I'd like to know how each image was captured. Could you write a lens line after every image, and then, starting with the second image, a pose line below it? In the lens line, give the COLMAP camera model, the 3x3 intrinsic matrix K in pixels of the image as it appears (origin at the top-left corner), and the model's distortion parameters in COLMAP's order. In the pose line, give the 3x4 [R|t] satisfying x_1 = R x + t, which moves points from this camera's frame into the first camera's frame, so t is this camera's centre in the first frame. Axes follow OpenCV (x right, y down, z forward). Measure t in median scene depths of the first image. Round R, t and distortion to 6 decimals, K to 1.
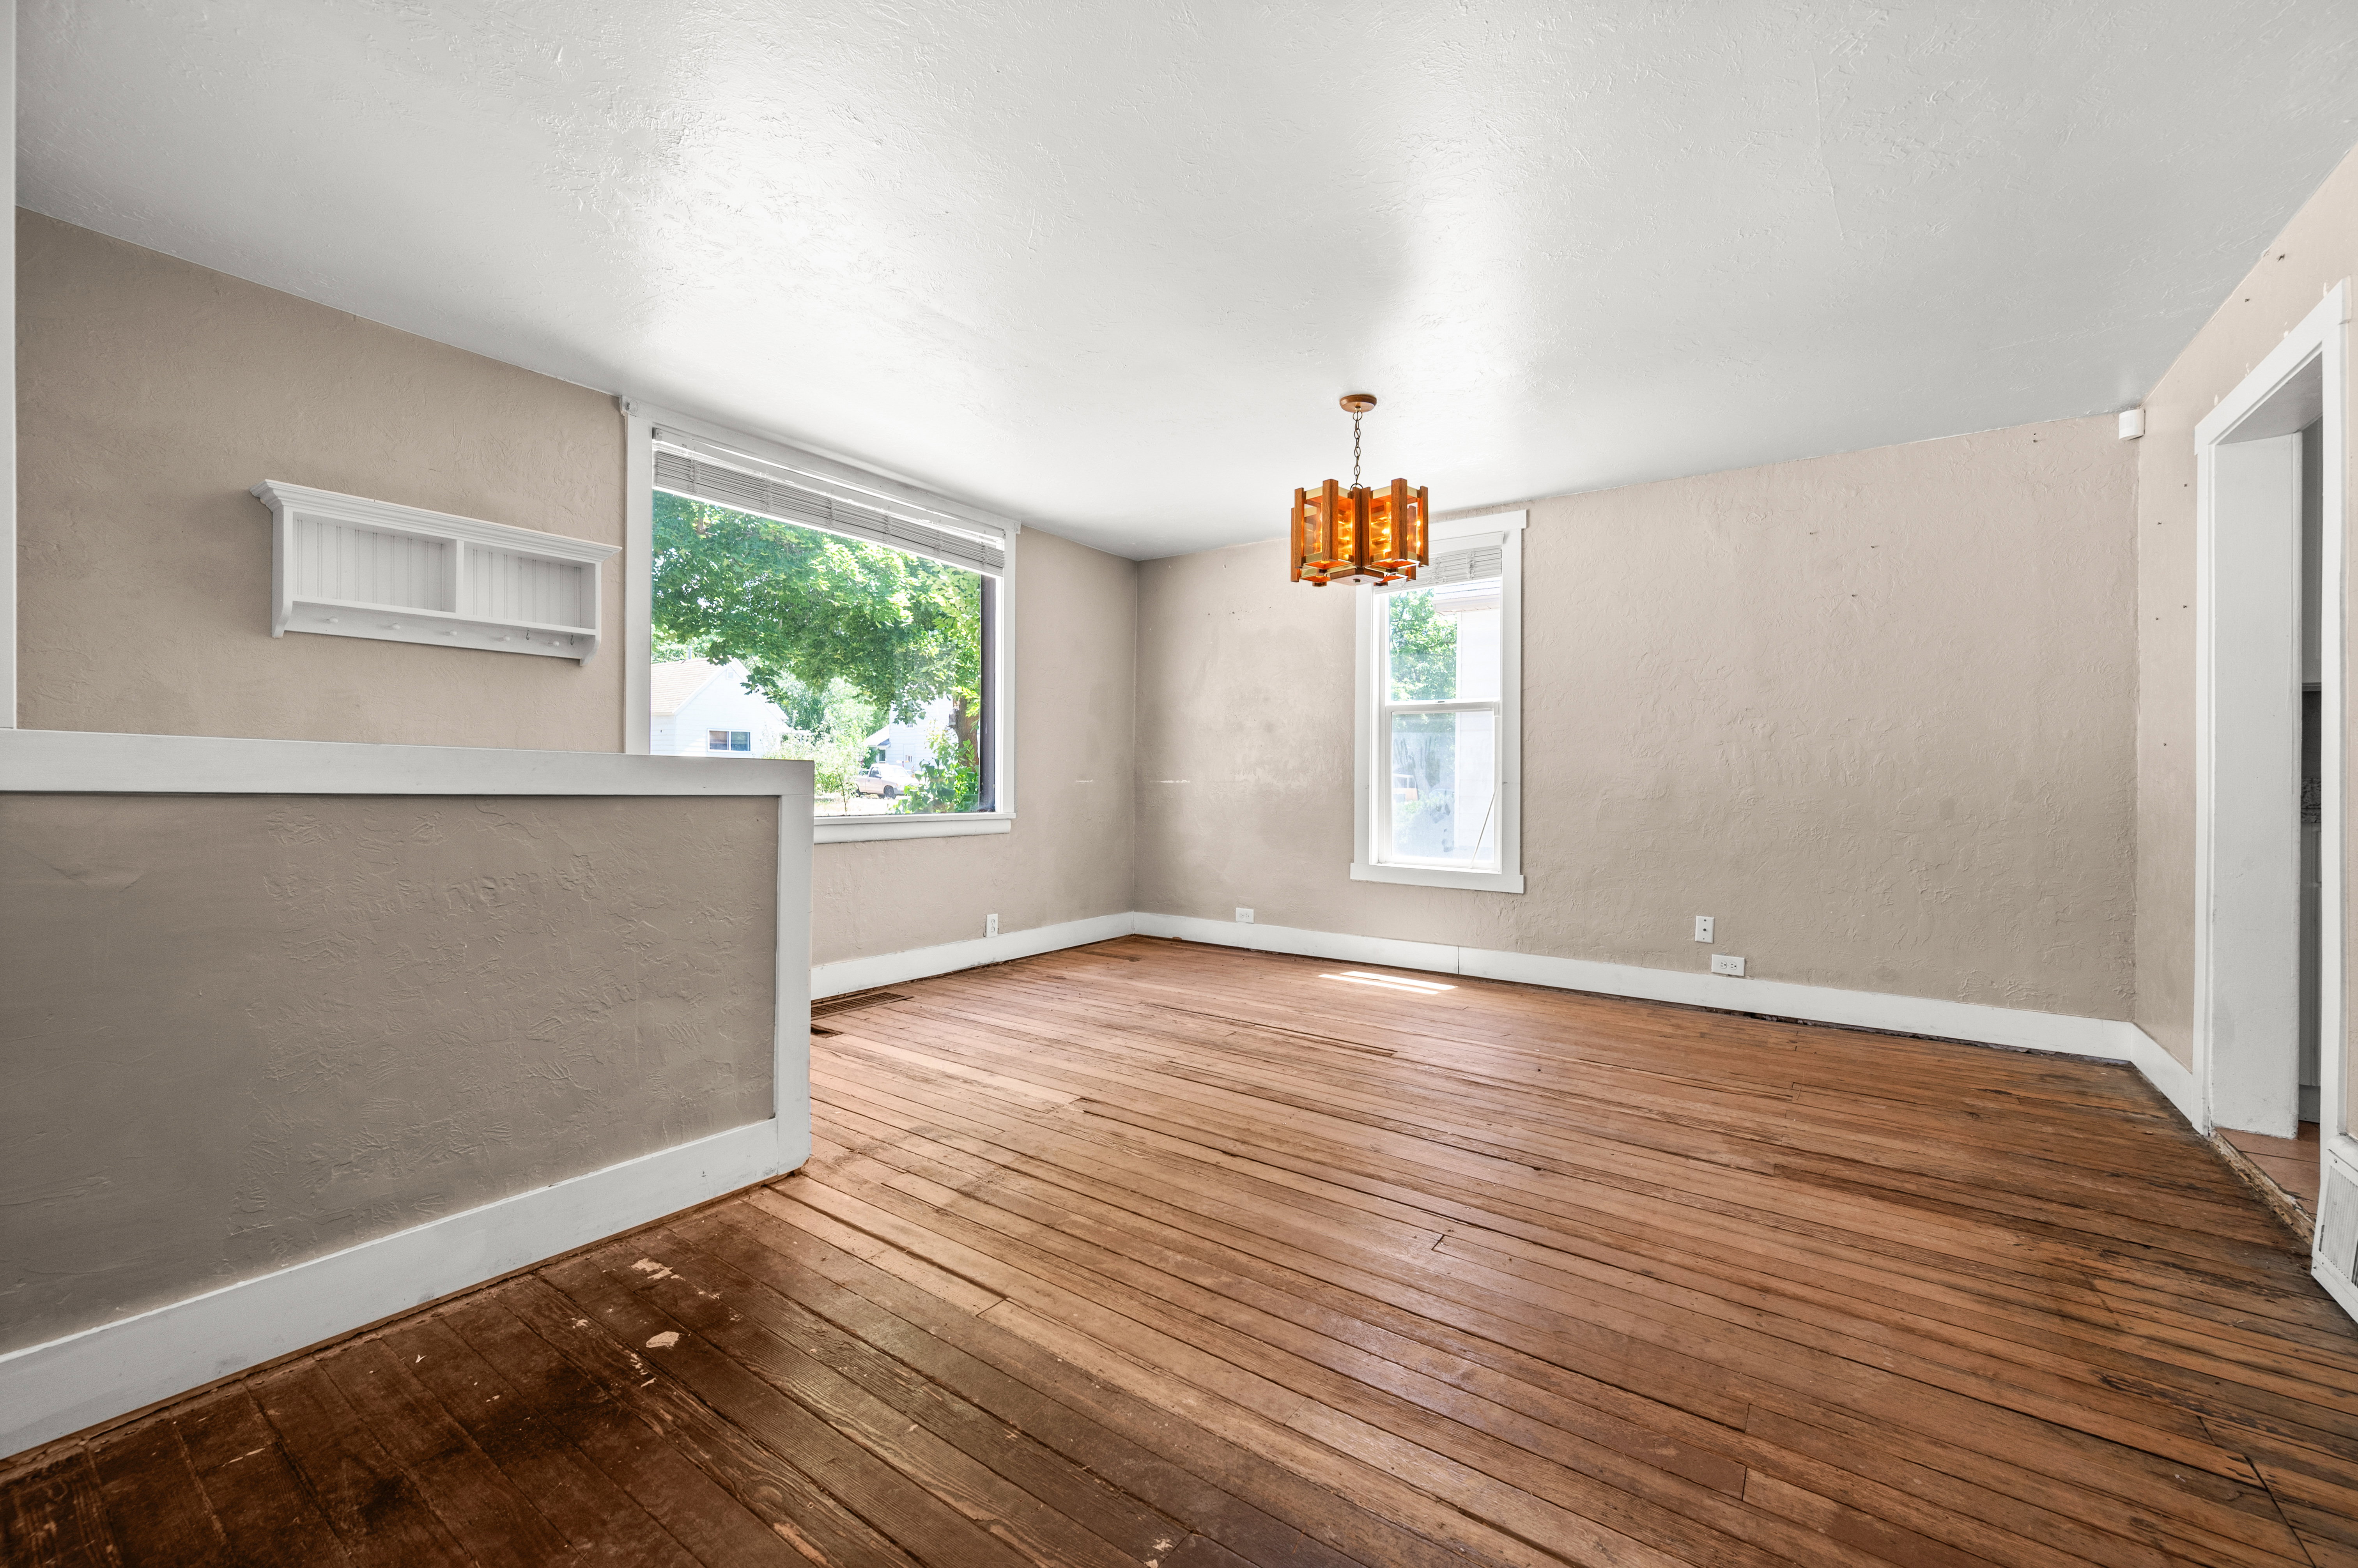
lens RADIAL K [[942.8, 0, 1200.9], [0, 942.8, 782.3], [0, 0, 1]] dist [-0.015732, 0.004911]
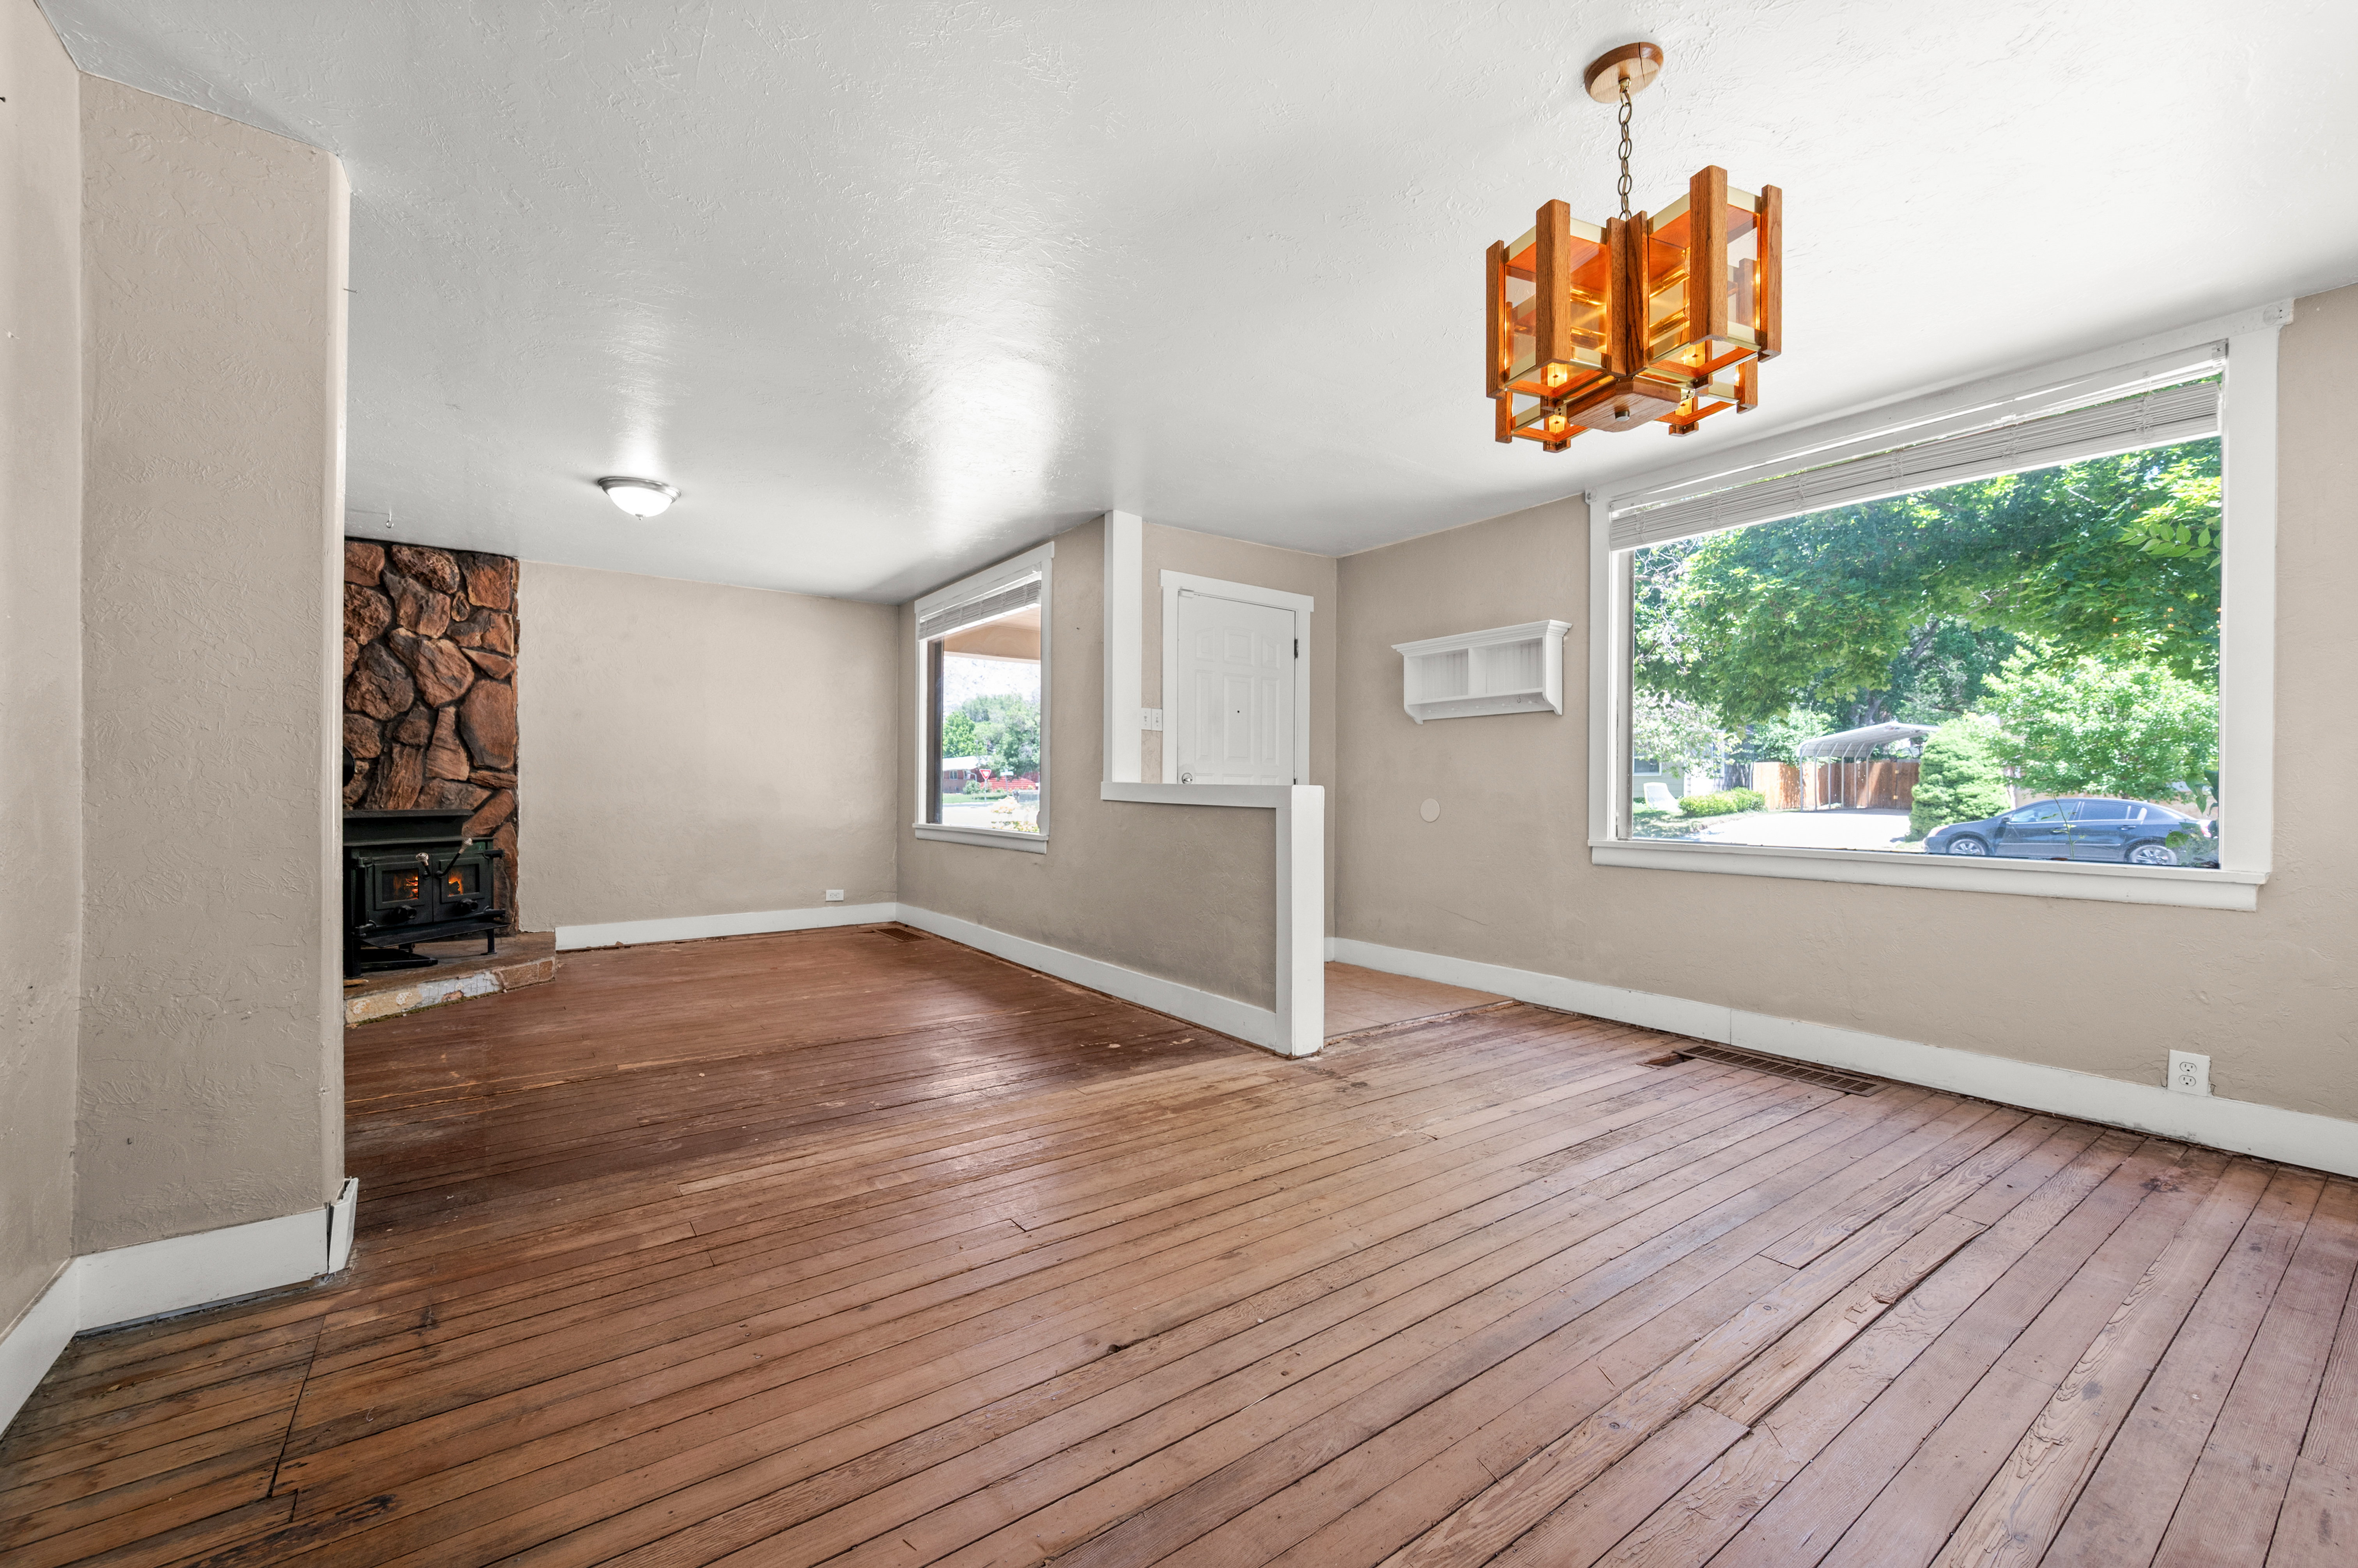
lens RADIAL K [[952.1, 0, 1193.6], [0, 952.1, 803.1], [0, 0, 1]] dist [0.000534, 0.000009]
pose [[-0.333633, -0.001785, -0.942702, 1.195444], [-0.014621, 0.999888, 0.003282, 0.002304], [0.942590, 0.014878, -0.333621, 1.524439]]
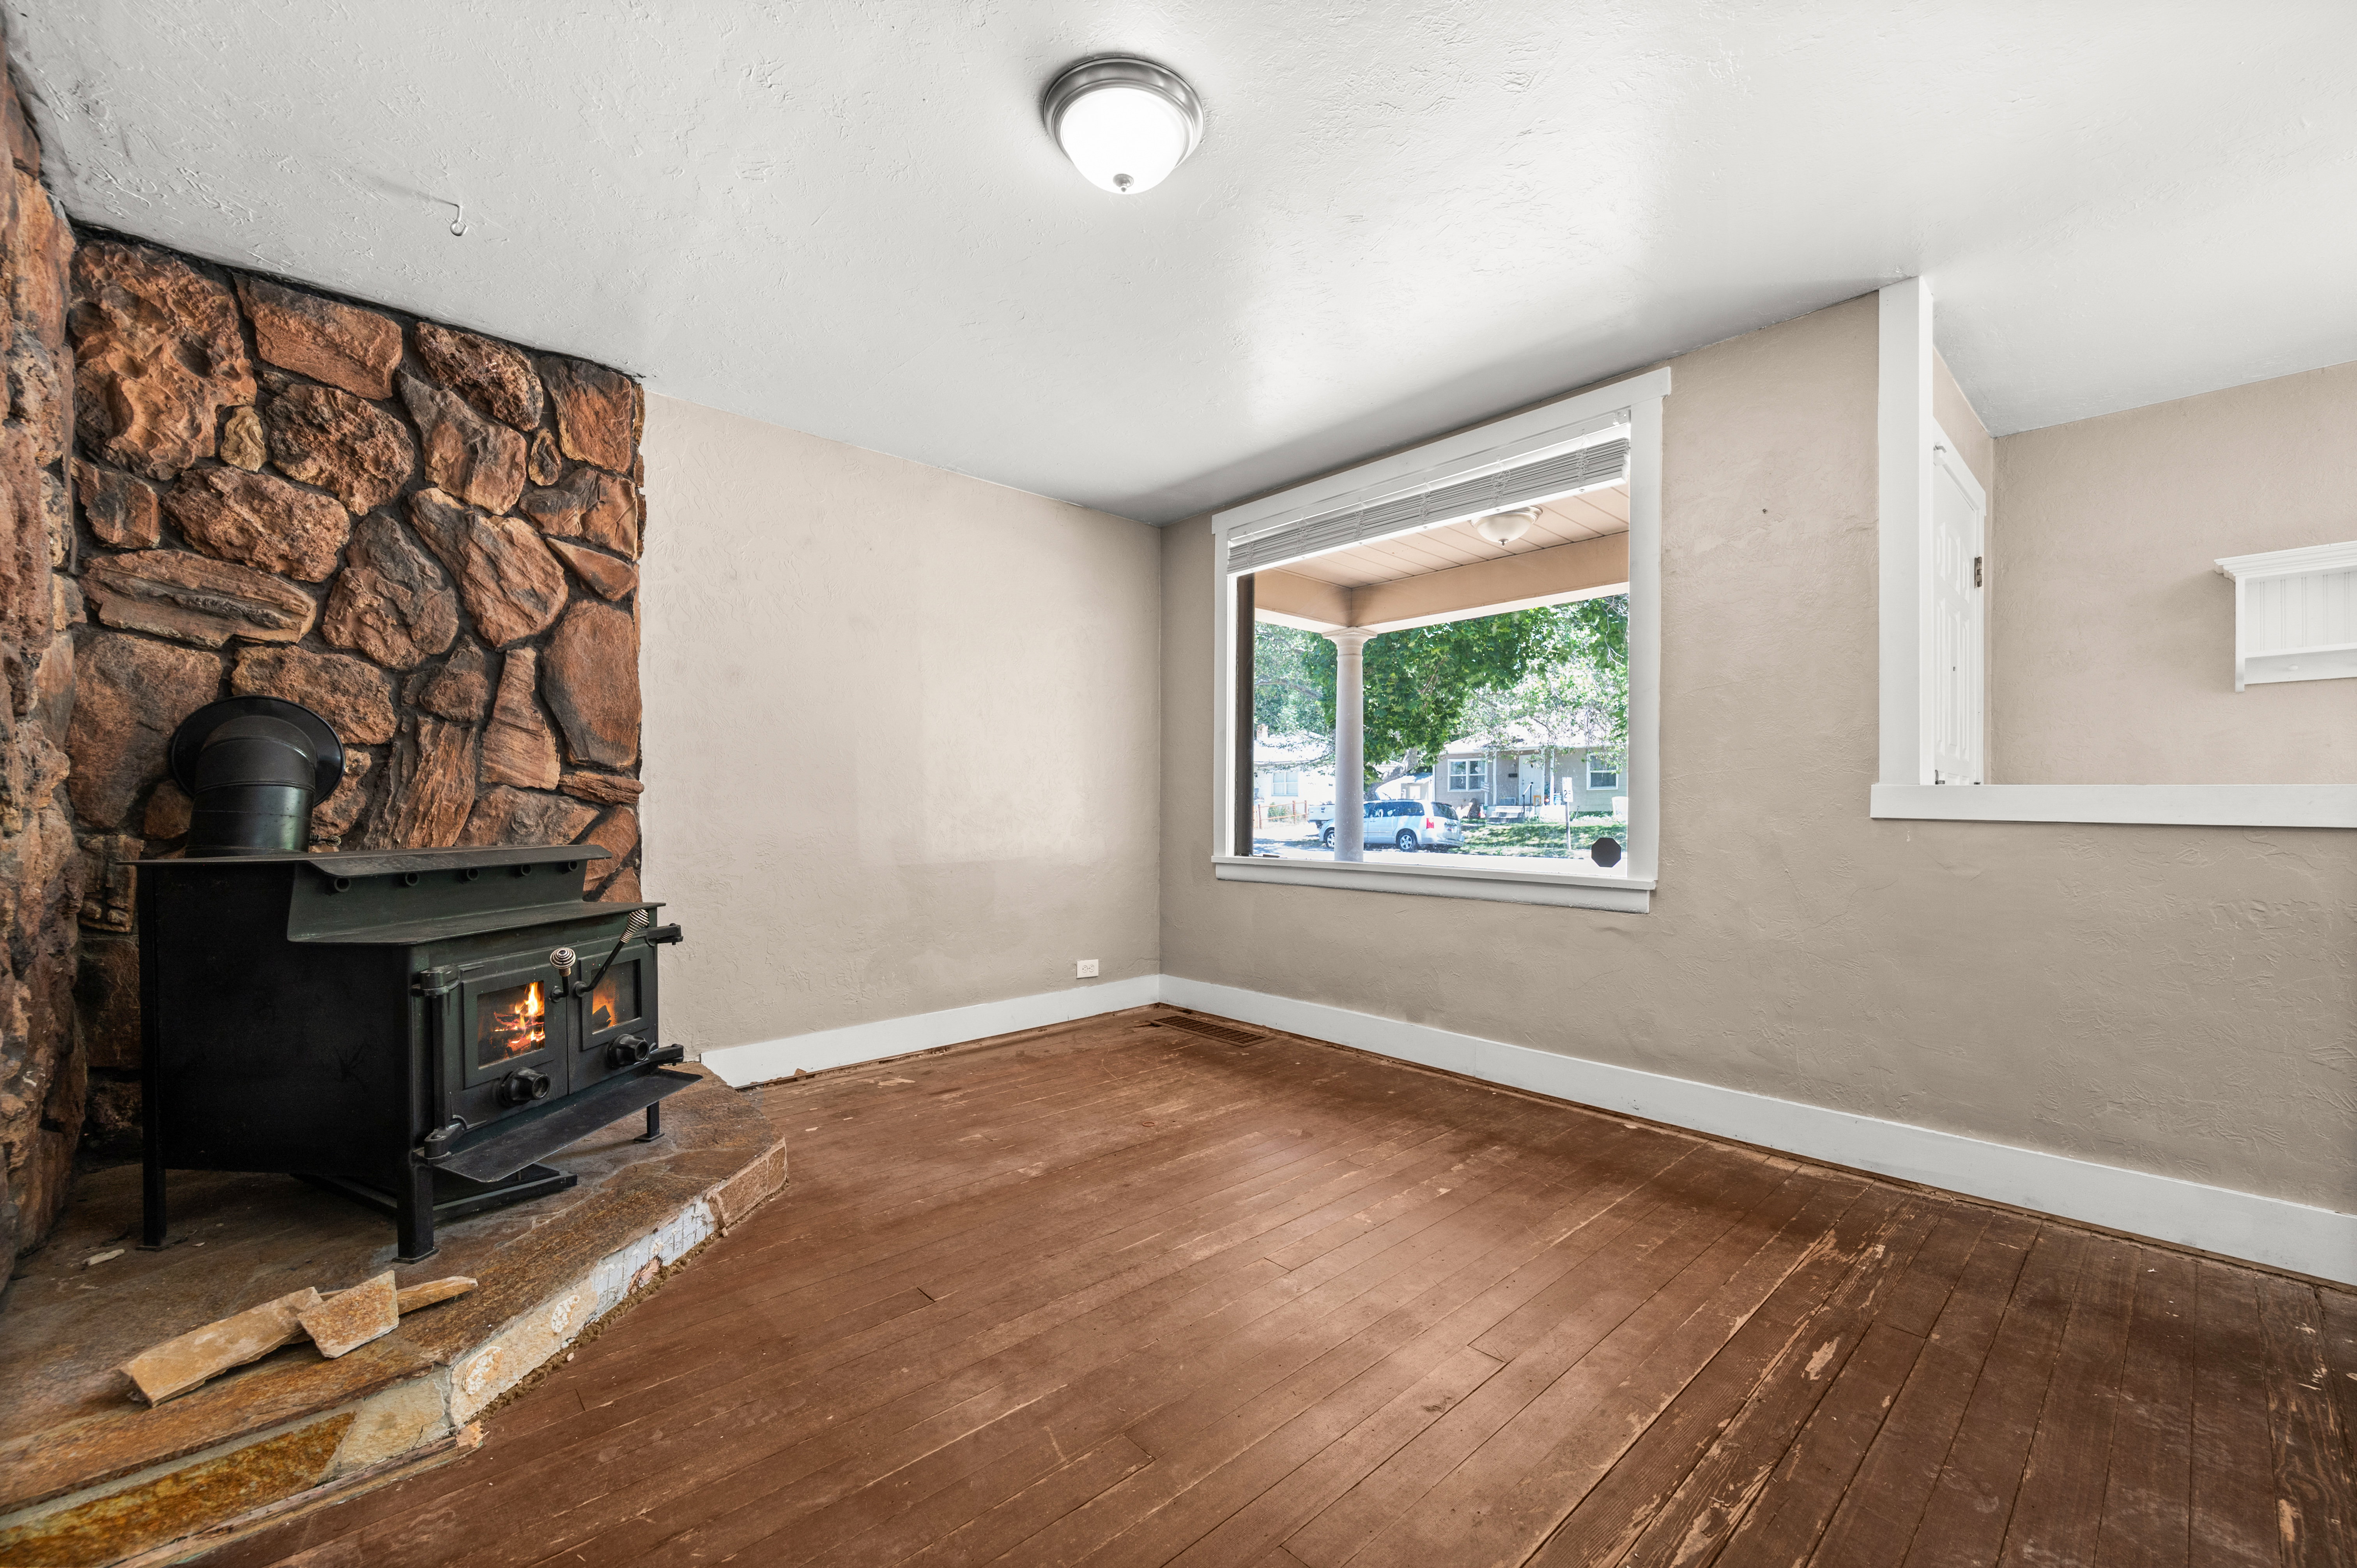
lens RADIAL K [[941.6, 0, 1175.7], [0, 941.6, 817.0], [0, 0, 1]] dist [-0.000935, -0.000229]
pose [[-0.231142, -0.002832, -0.972916, 0.533677], [-0.007994, 0.999968, -0.001011, 0.011876], [0.972887, 0.007544, -0.231158, 0.002511]]
